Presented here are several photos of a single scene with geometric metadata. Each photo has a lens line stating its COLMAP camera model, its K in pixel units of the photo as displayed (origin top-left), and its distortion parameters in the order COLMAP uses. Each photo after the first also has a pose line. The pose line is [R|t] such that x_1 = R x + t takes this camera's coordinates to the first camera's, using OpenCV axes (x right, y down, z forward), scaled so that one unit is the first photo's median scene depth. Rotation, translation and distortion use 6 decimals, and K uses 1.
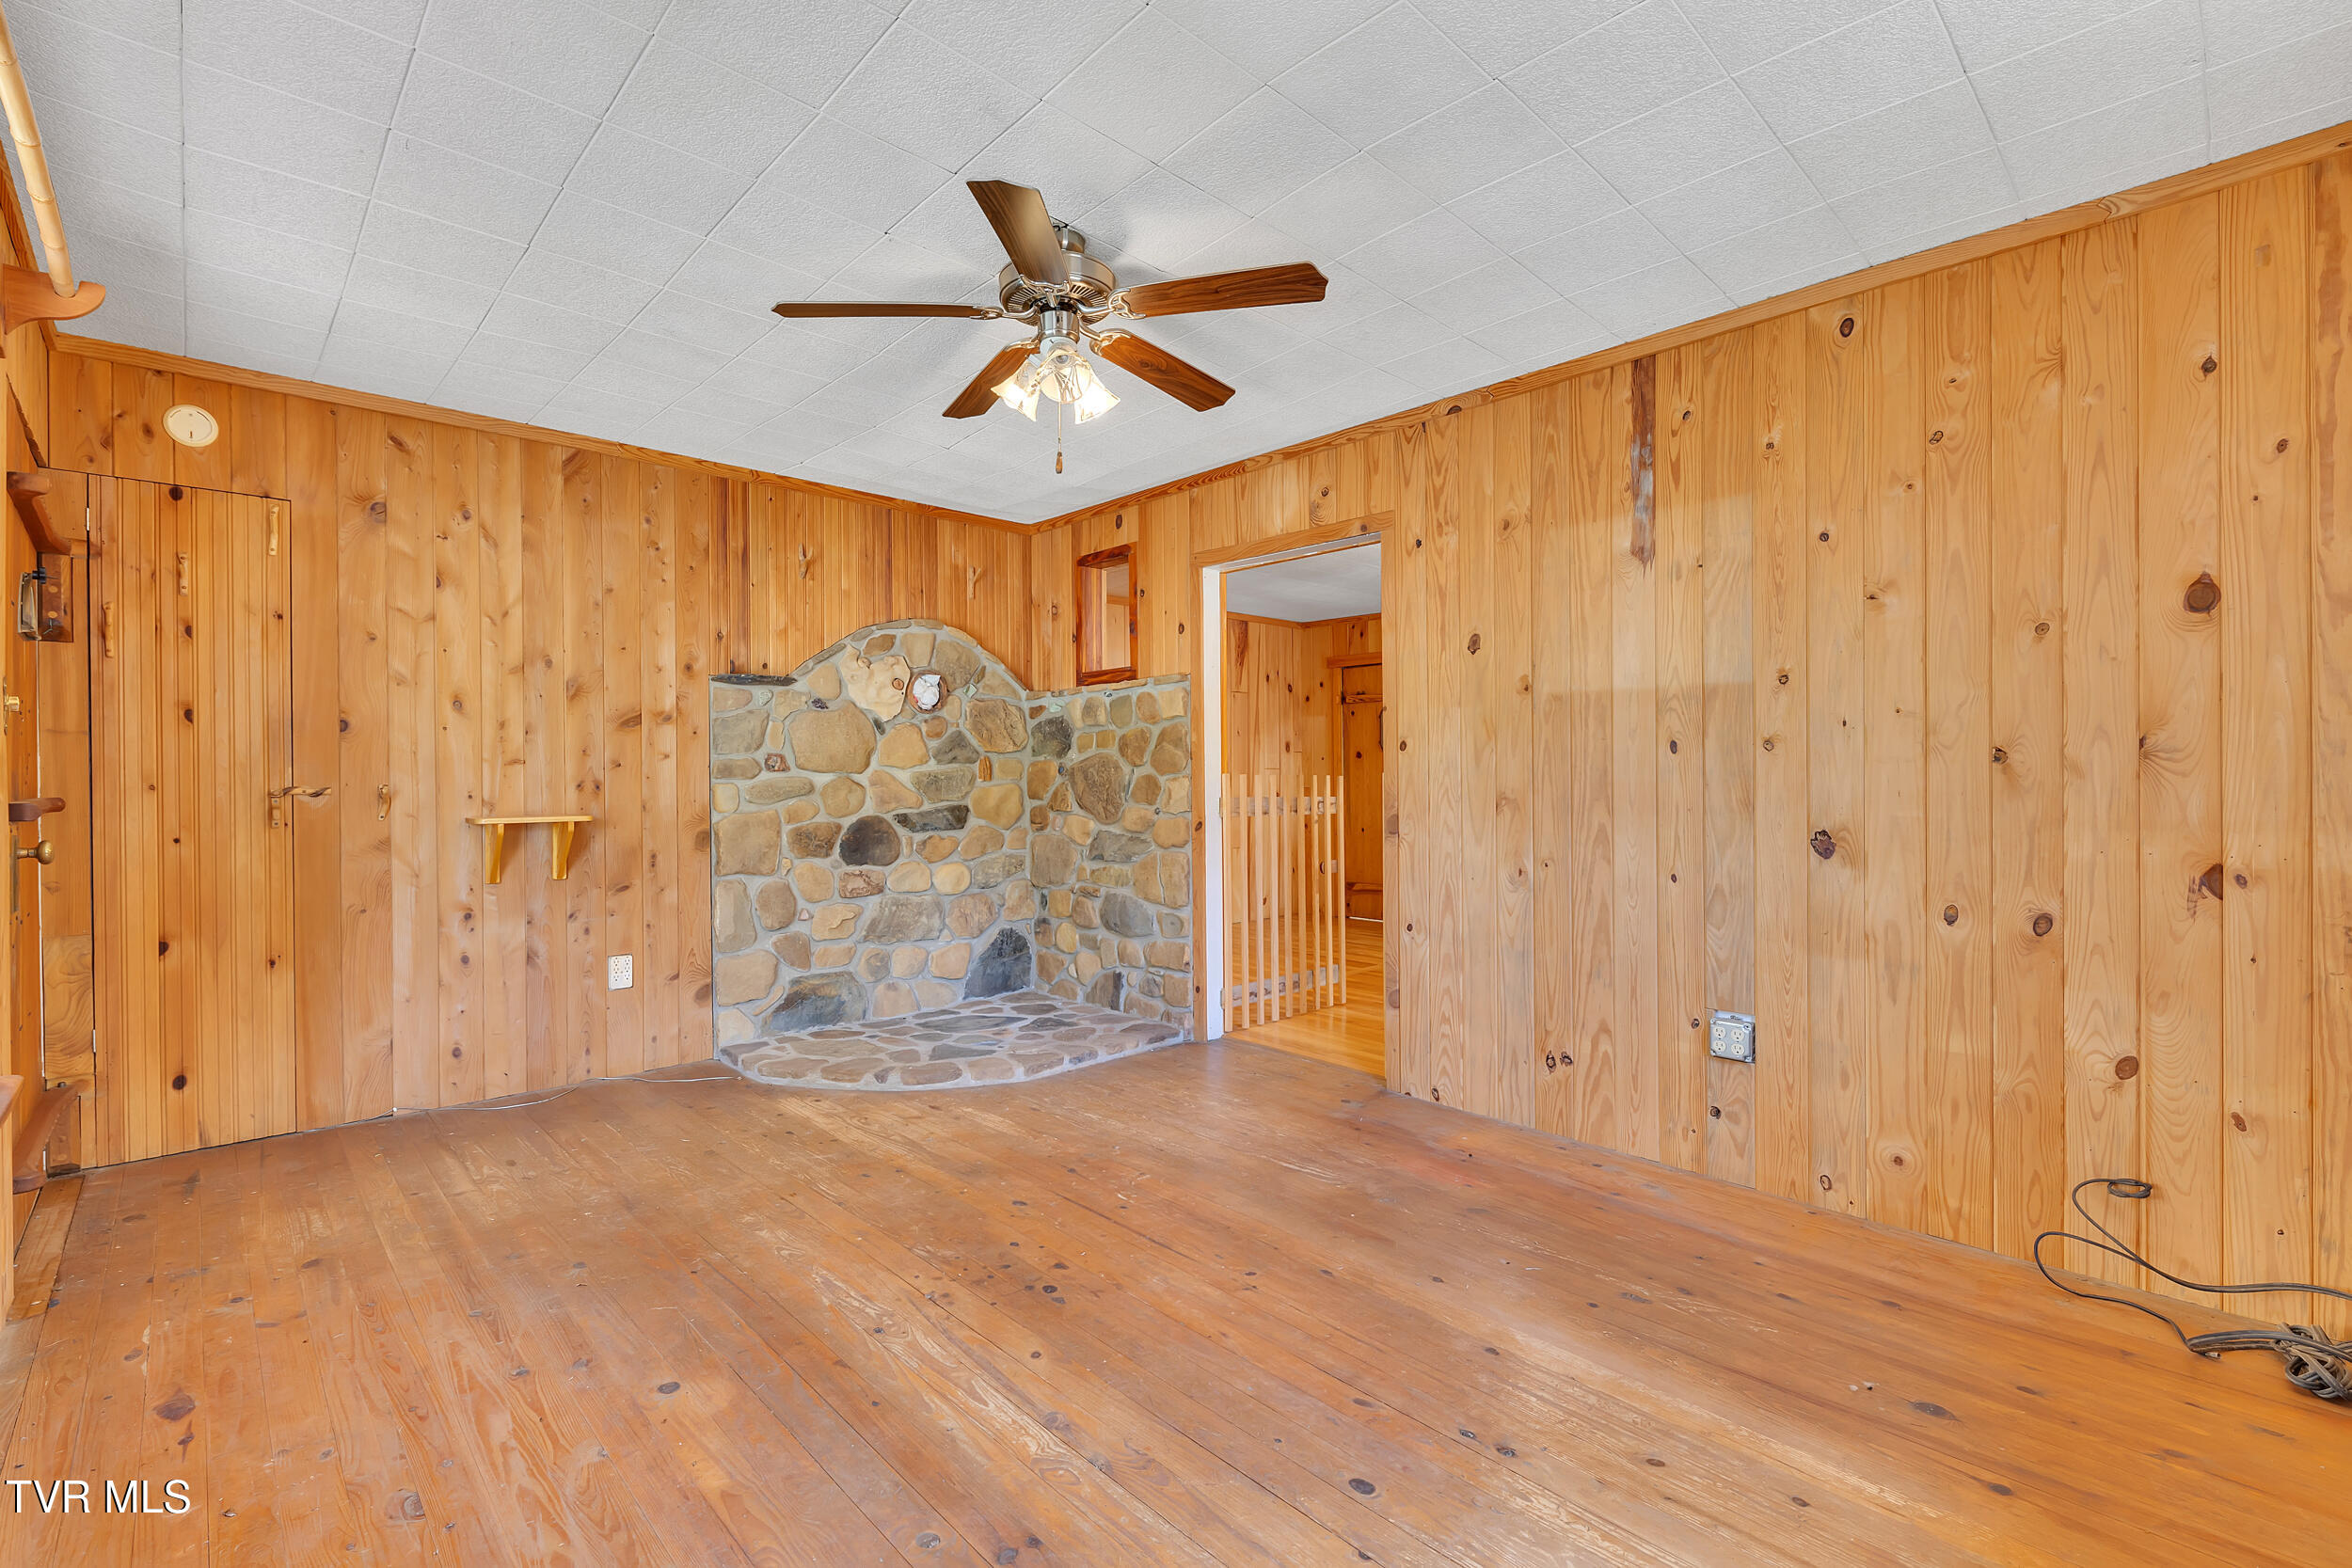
lens RADIAL K [[1035.0, 0, 1123.8], [0, 1035.0, 782.8], [0, 0, 1]] dist [0.002825, -0.002991]
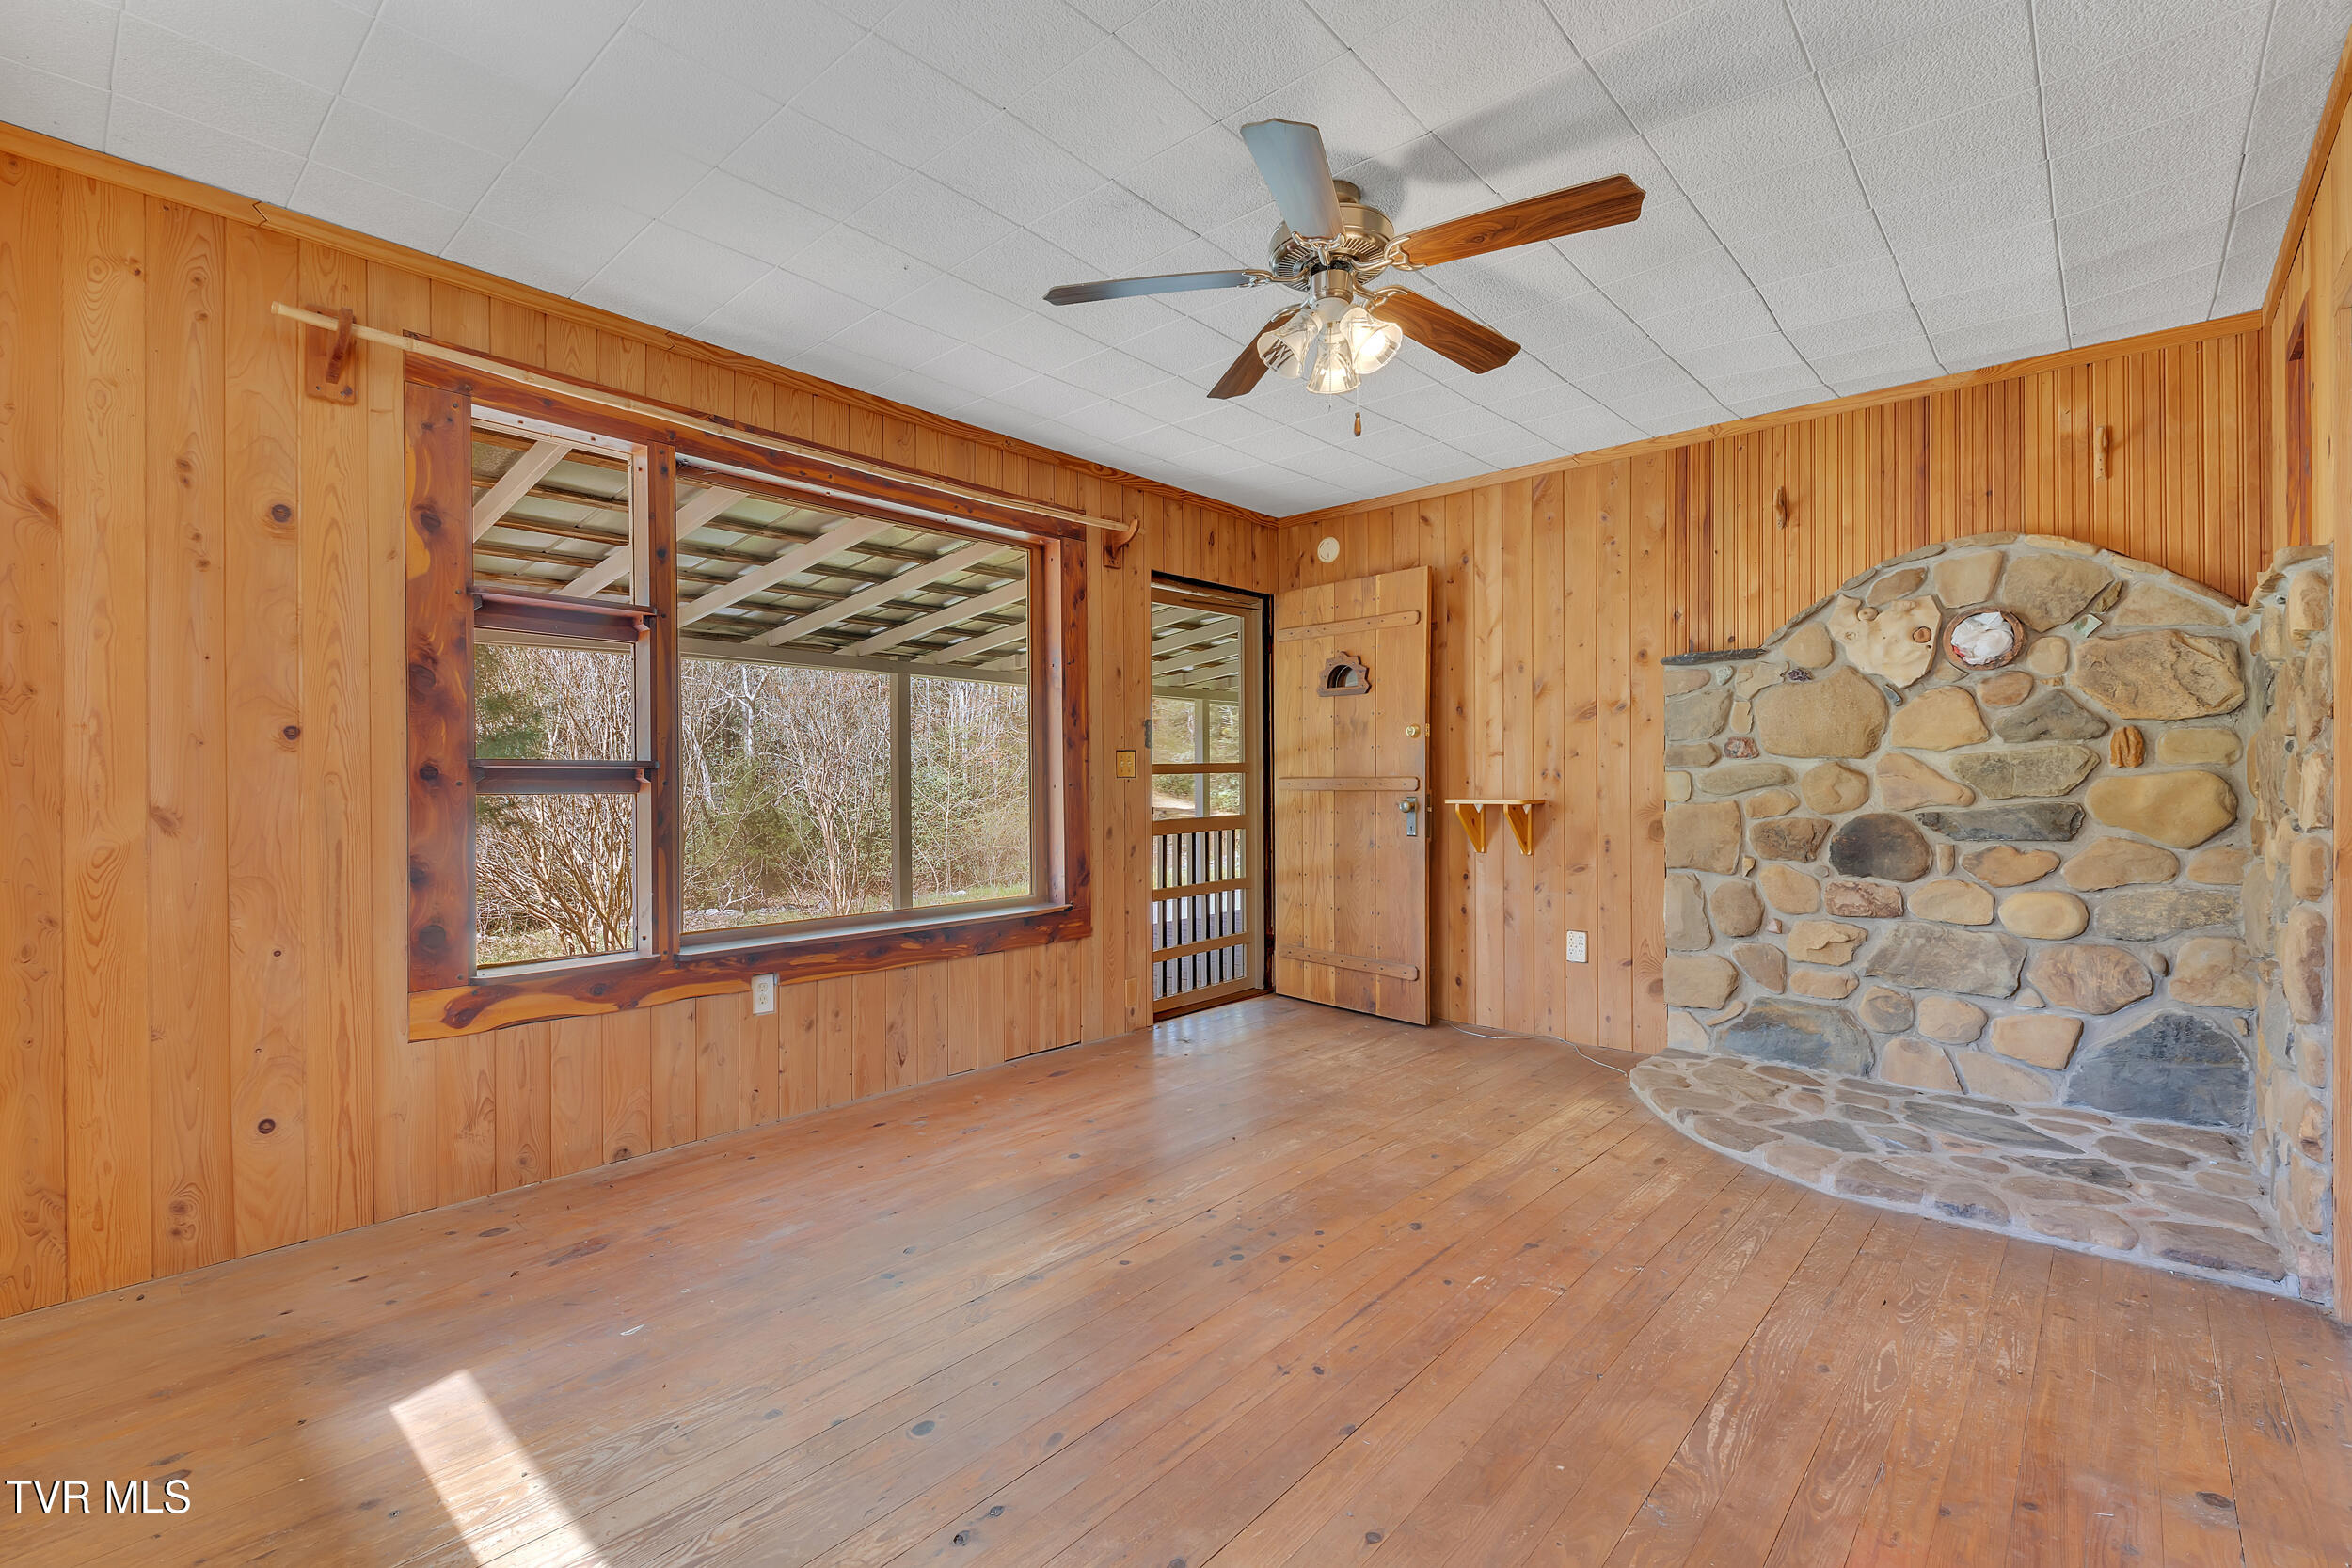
lens RADIAL K [[1035.0, 0, 1172.5], [0, 1035.0, 785.4], [0, 0, 1]] dist [0.002825, -0.002991]
pose [[0.100158, 0.011193, -0.994909, 0.555528], [0.001218, 0.999935, 0.011373, 0.002157], [0.994971, -0.002351, 0.100138, 0.486757]]
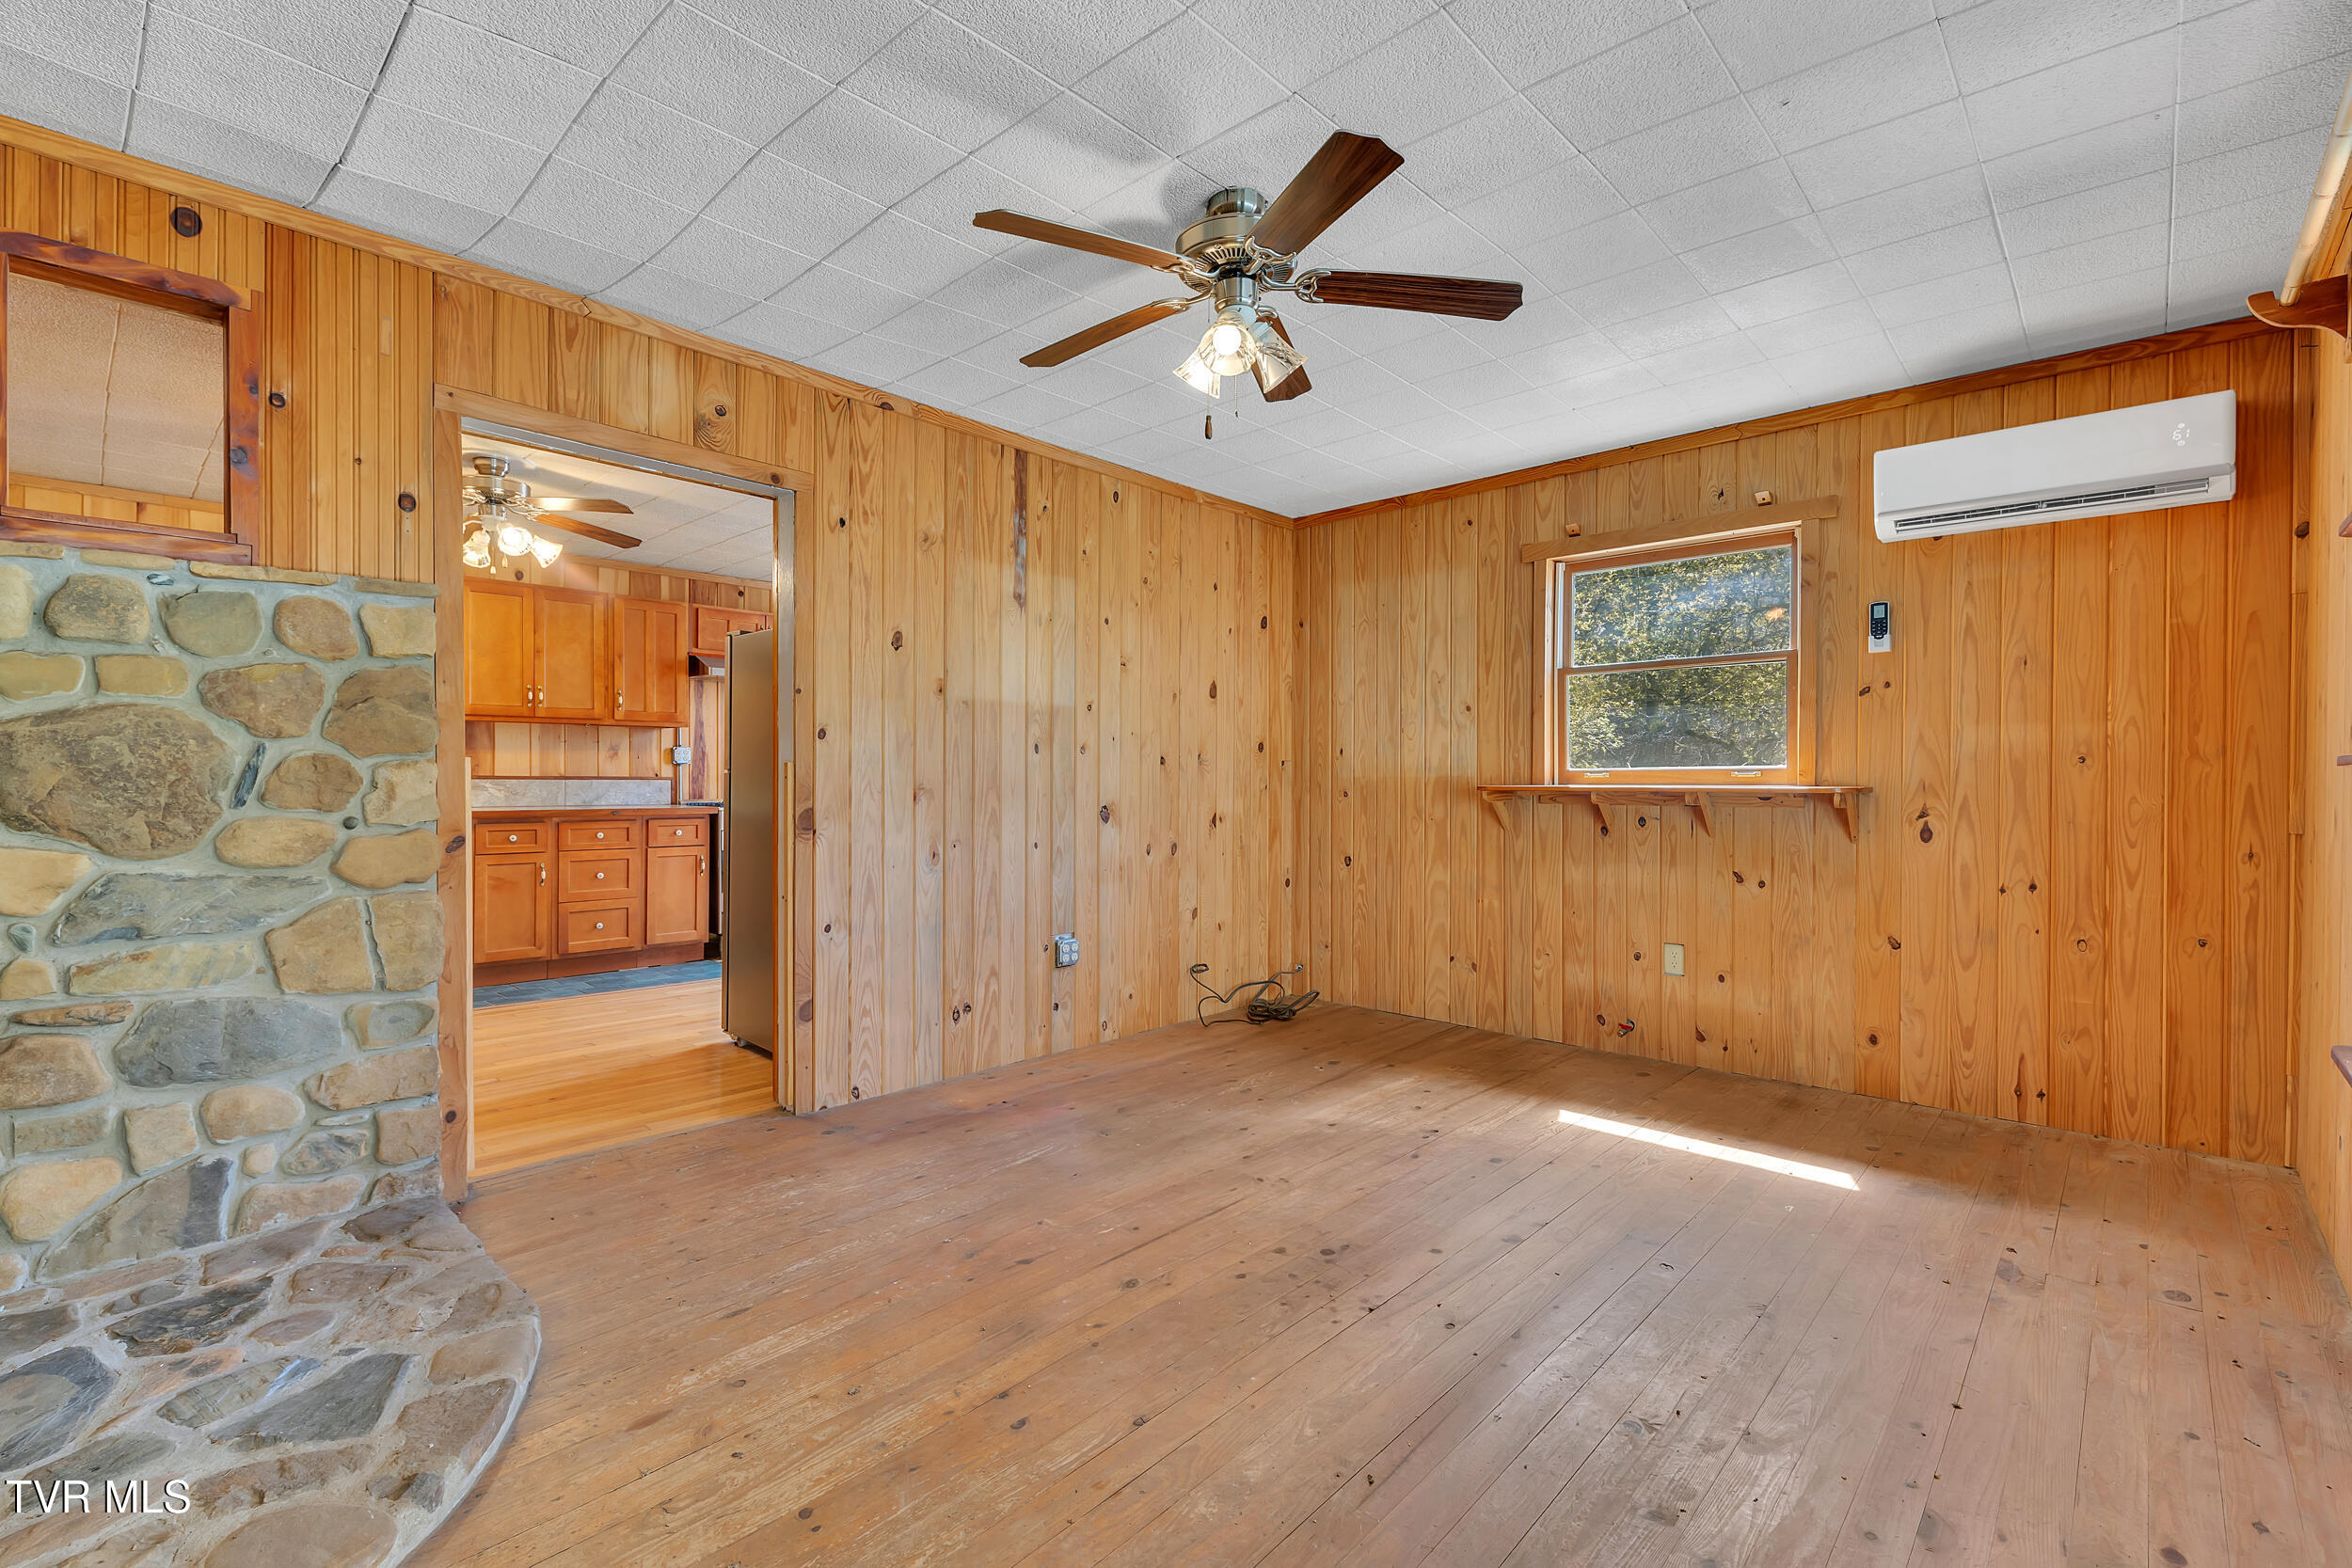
lens RADIAL K [[1035.0, 0, 1173.6], [0, 1035.0, 778.4], [0, 0, 1]] dist [0.002825, -0.002991]
pose [[-0.091273, 0.000608, 0.995826, -0.647803], [-0.002074, 0.999998, -0.000801, 0.004116], [-0.995824, -0.002138, -0.091271, 0.732429]]
